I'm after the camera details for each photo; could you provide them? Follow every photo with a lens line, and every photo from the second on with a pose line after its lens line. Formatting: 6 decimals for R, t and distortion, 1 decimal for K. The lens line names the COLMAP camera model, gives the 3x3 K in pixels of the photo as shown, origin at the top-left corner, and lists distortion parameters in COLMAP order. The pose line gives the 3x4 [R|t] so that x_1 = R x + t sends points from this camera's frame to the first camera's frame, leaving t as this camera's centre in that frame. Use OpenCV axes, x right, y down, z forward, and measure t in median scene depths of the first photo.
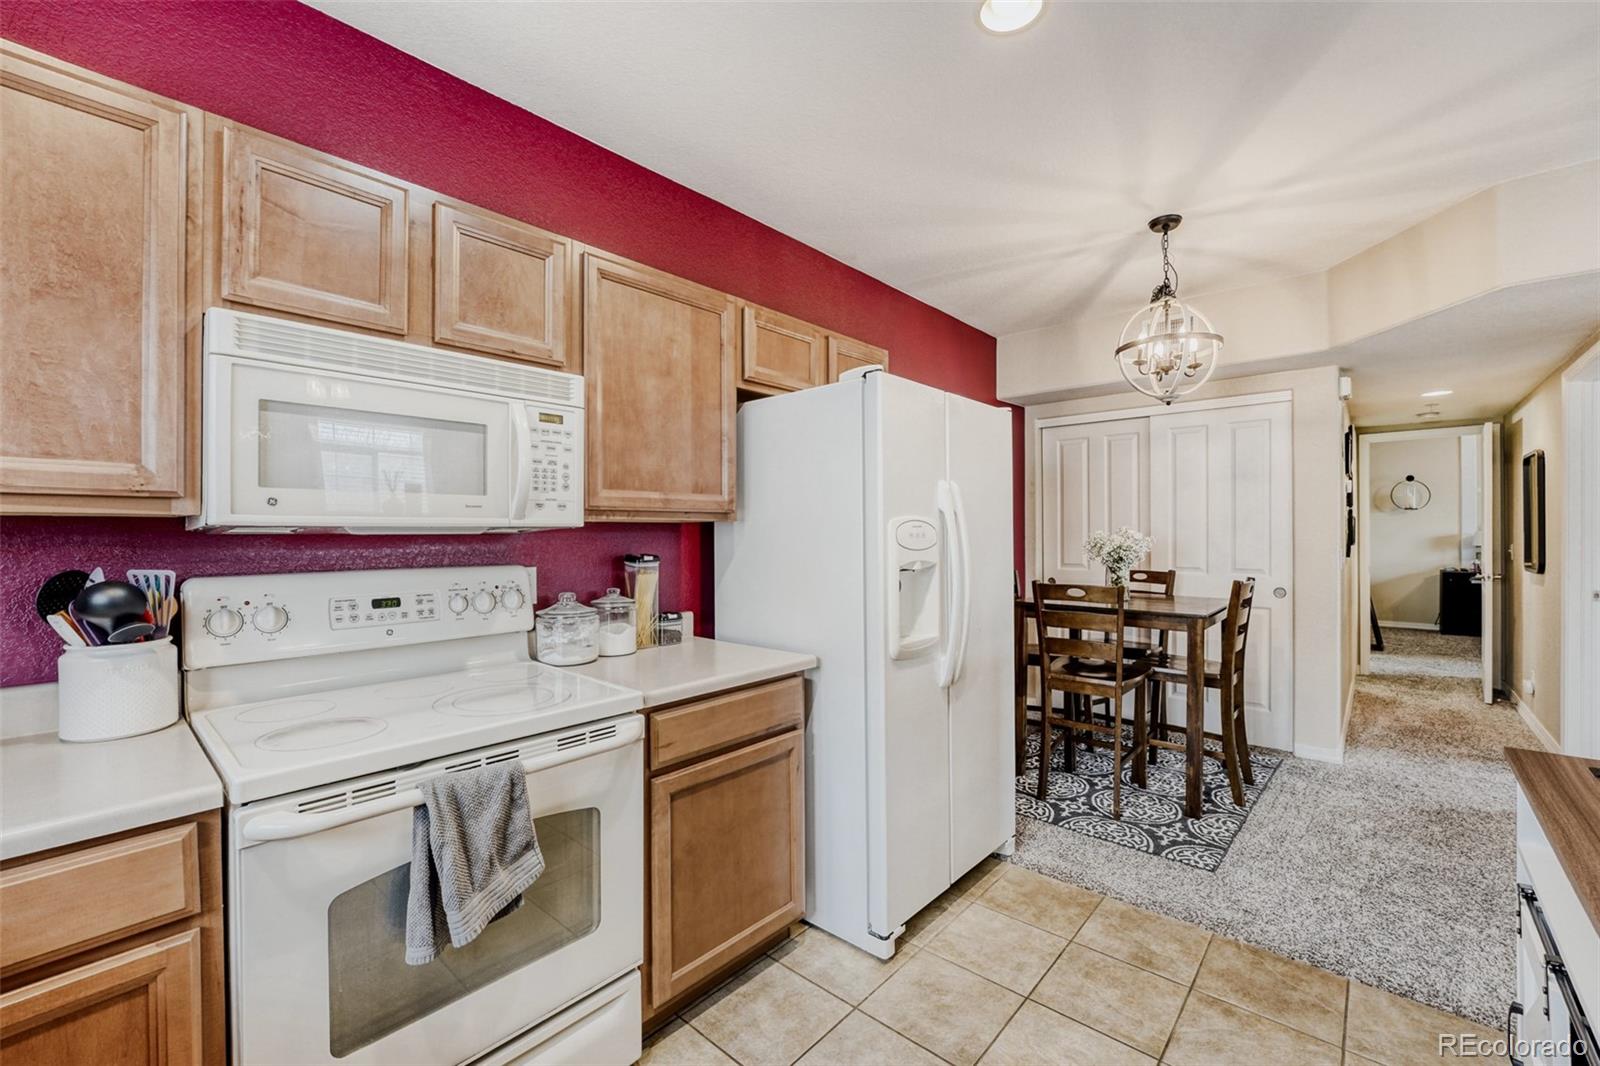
lens RADIAL K [[658.7, 0, 801.5], [0, 658.7, 533.7], [0, 0, 1]] dist [-0.018047, 0.001370]
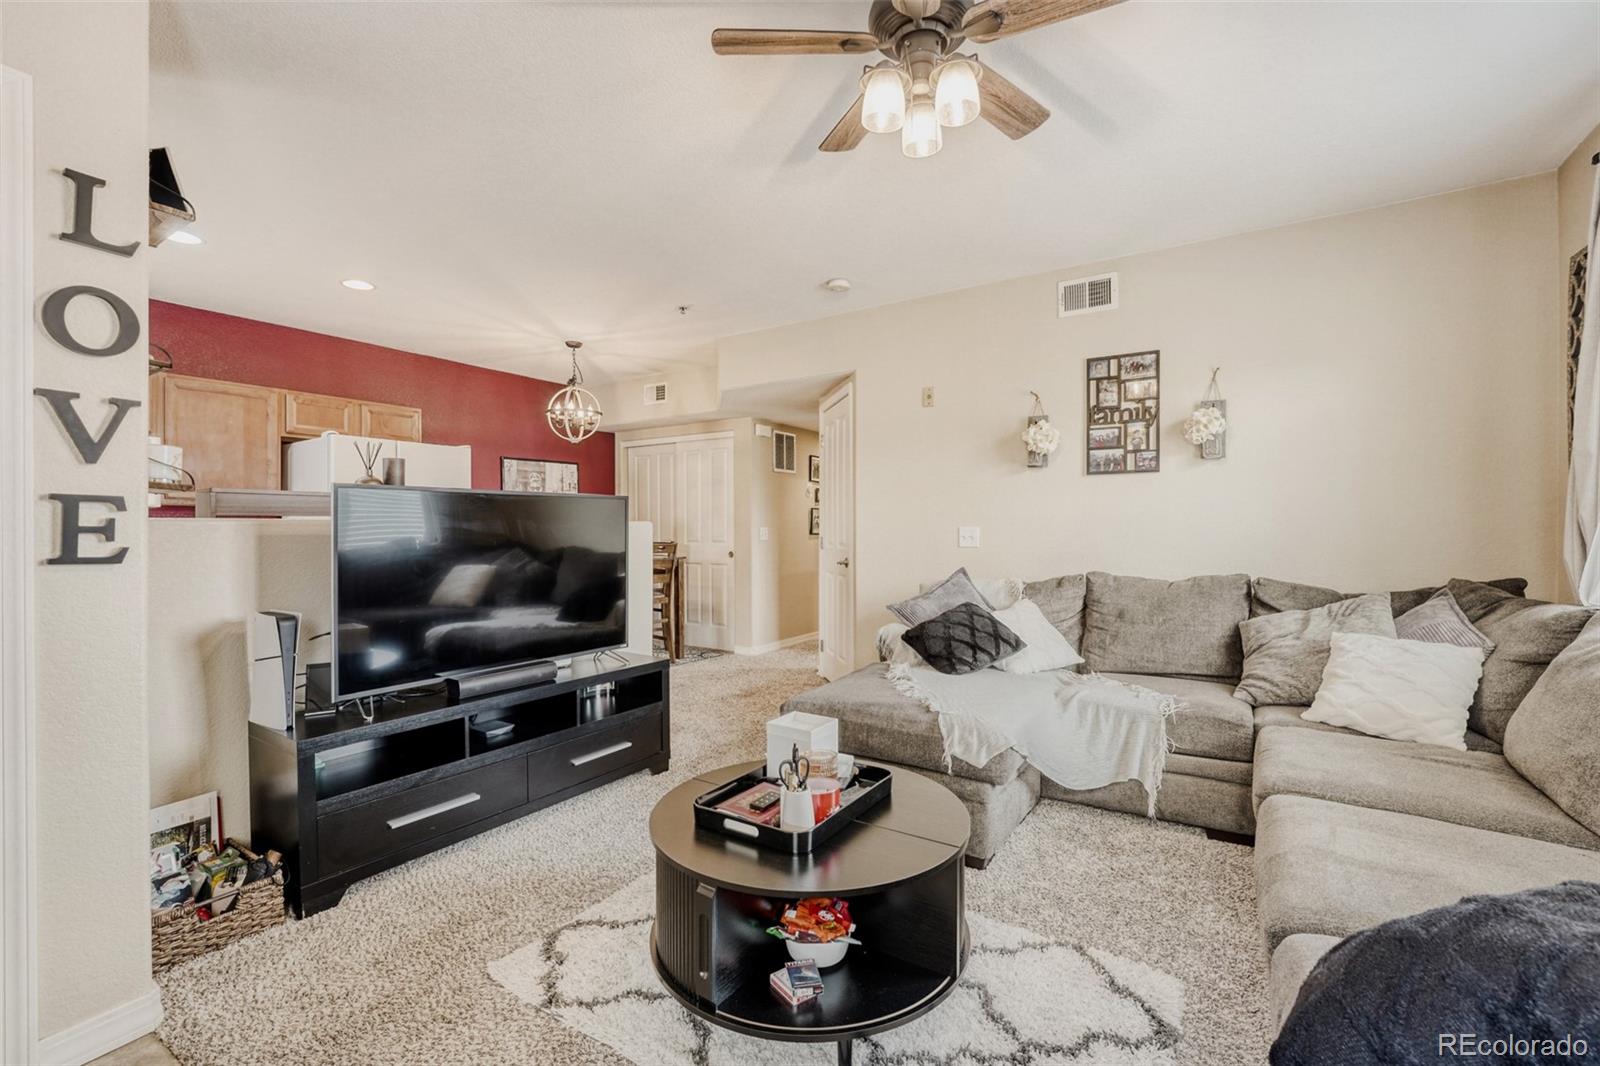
lens RADIAL K [[660.2, 0, 806.4], [0, 660.2, 535.0], [0, 0, 1]] dist [-0.001919, -0.000233]
pose [[0.991572, 0.004132, 0.129488, 1.059362], [-0.006014, 0.999882, 0.014146, 0.027307], [-0.129414, -0.014806, 0.991480, -1.006746]]
